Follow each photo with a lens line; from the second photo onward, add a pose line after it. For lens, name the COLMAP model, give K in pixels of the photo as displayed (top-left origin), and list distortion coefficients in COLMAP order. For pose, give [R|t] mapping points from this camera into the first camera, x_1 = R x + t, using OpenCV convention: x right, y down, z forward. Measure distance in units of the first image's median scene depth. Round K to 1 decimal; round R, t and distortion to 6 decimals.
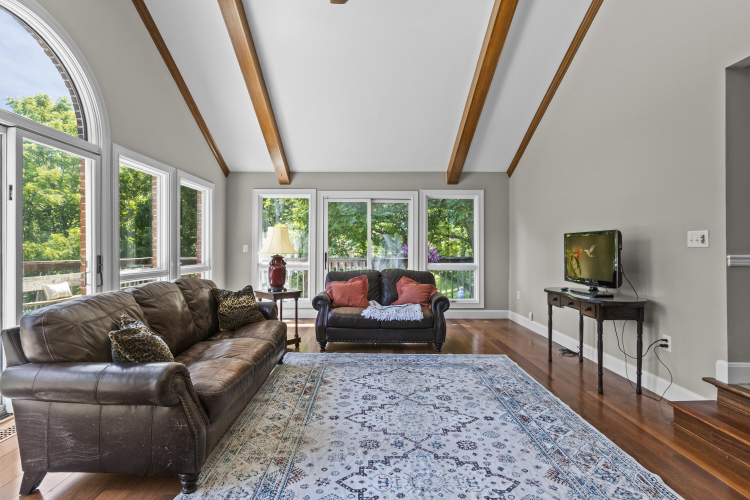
lens RADIAL K [[356.7, 0, 370.3], [0, 356.7, 249.2], [0, 0, 1]] dist [-0.009559, 0.004568]
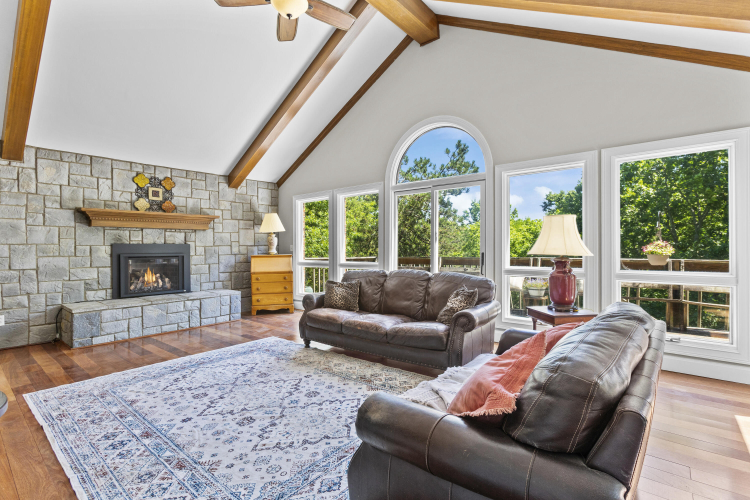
lens RADIAL K [[356.7, 0, 373.1], [0, 356.7, 246.6], [0, 0, 1]] dist [-0.009559, 0.004568]
pose [[-0.638972, -0.001772, -0.769228, 0.678771], [0.006460, 0.999950, -0.007669, 0.001614], [0.769203, -0.009870, -0.638928, 1.808424]]
